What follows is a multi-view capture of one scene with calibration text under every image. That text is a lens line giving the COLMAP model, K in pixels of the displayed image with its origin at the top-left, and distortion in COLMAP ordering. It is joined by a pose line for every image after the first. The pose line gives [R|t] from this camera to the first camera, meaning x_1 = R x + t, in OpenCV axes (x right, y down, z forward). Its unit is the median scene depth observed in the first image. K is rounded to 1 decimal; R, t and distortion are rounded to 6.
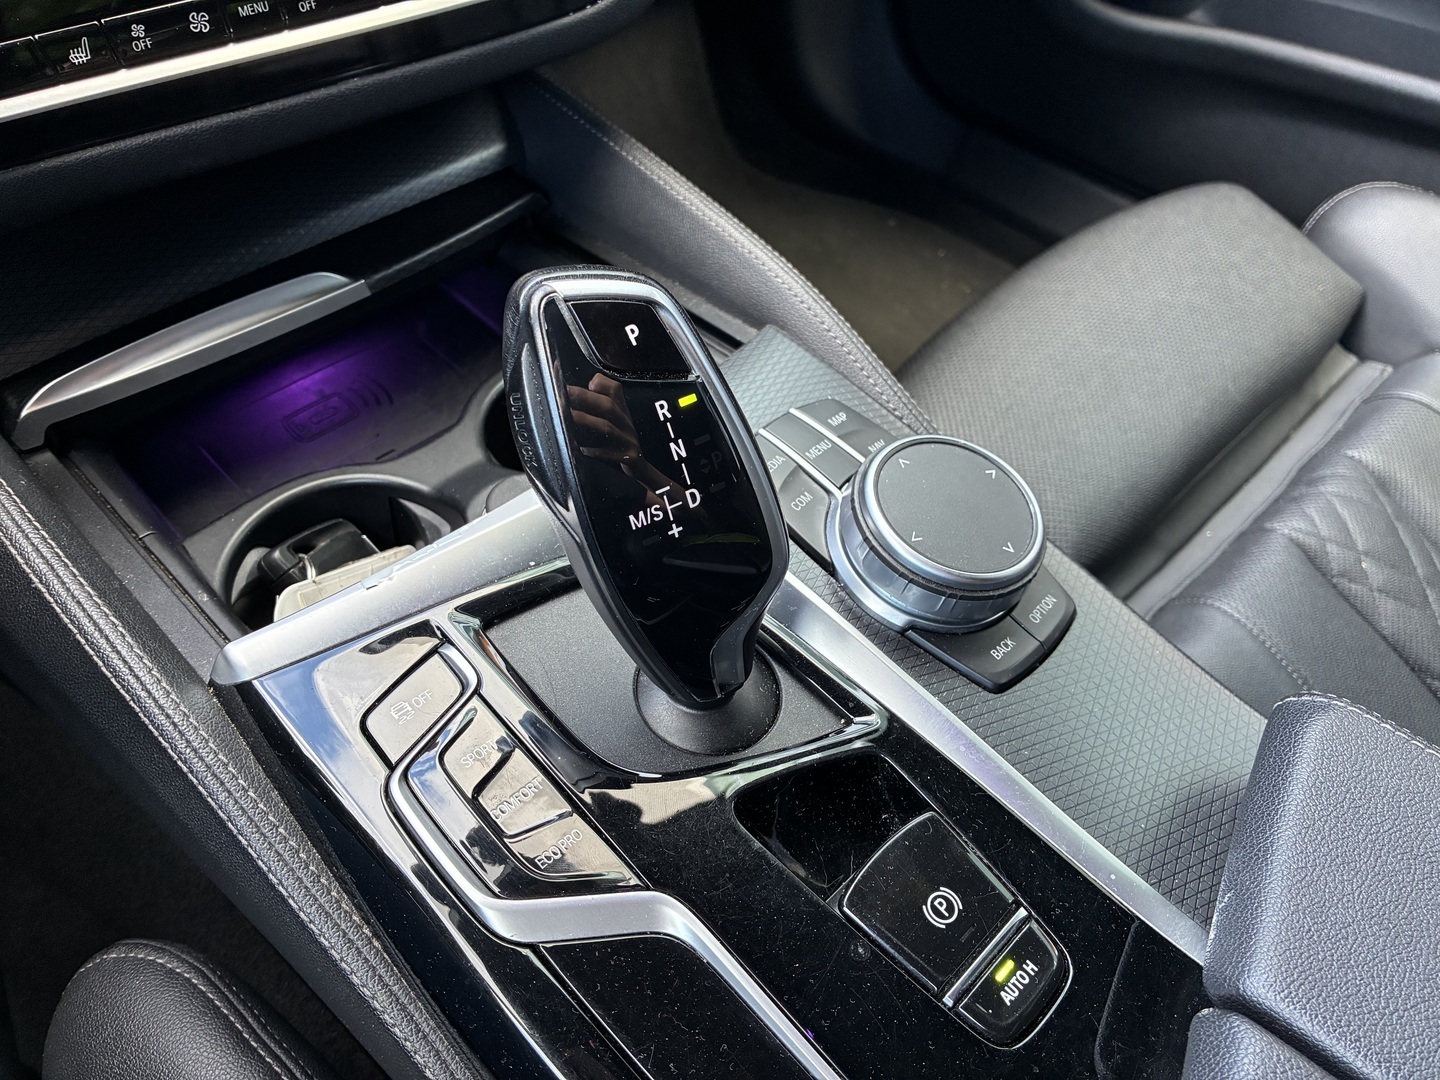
lens RADIAL K [[1089.6, 0, 716.7], [0, 1089.6, 501.9], [0, 0, 1]] dist [0.057974, -0.071993]
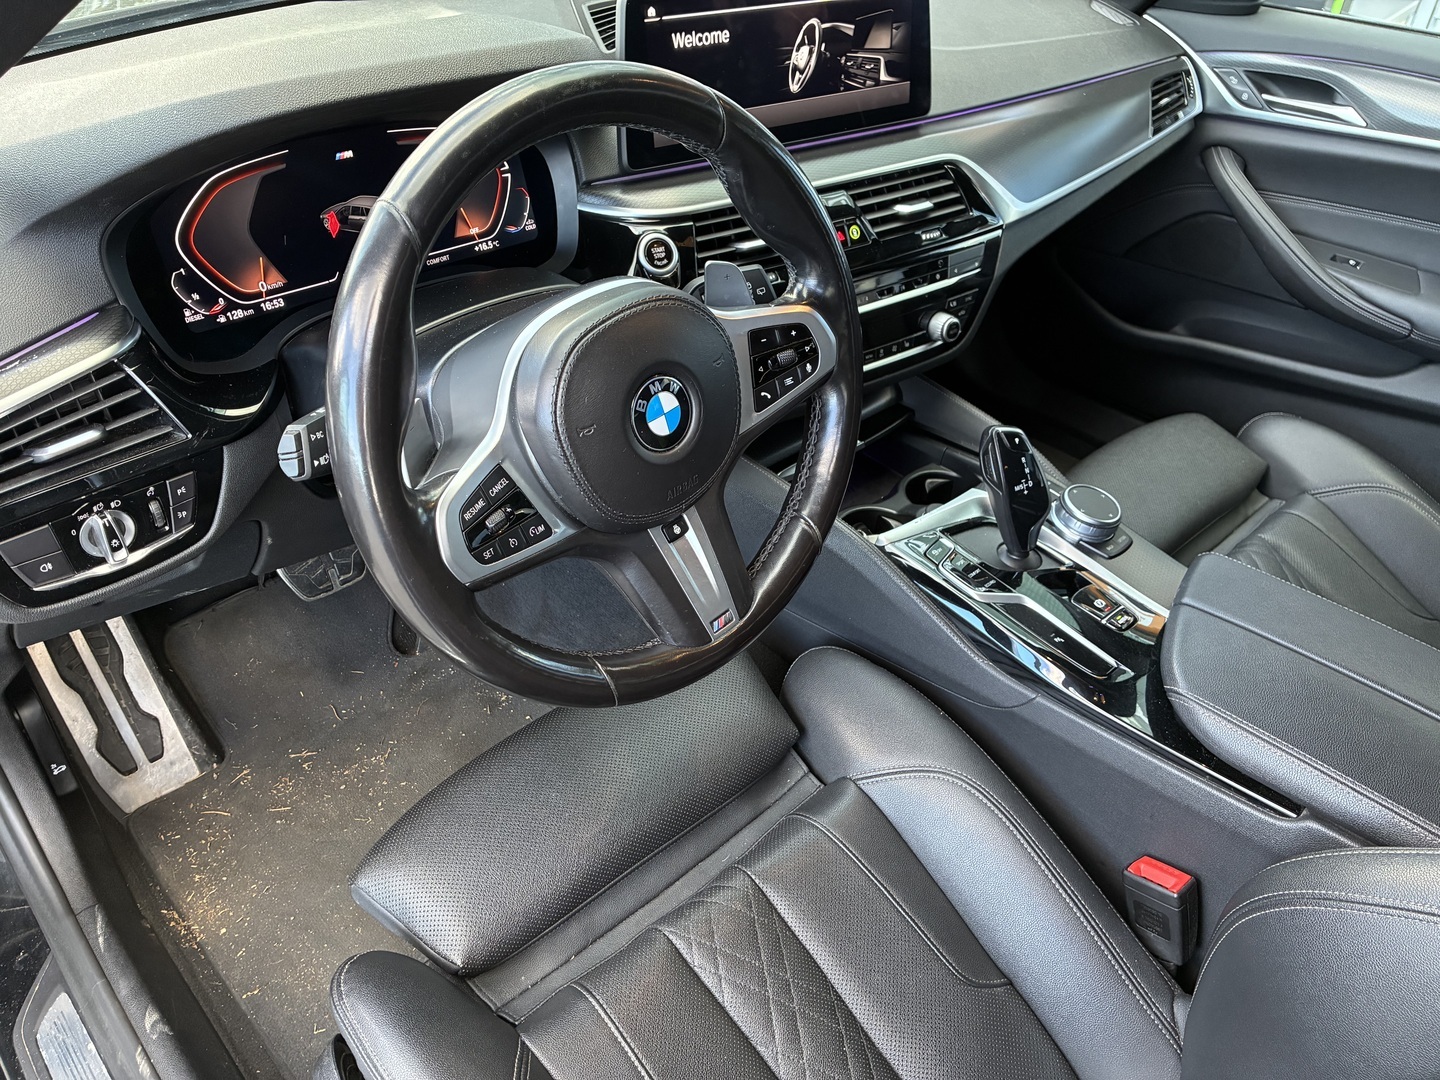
lens RADIAL K [[1089.6, 0, 716.7], [0, 1089.6, 501.9], [0, 0, 1]] dist [0.057974, -0.071993]
pose [[0.999333, 0.013550, -0.033912, -0.684757], [-0.020288, 0.978126, -0.207019, 0.605906], [0.030365, 0.207569, 0.977749, -1.921527]]
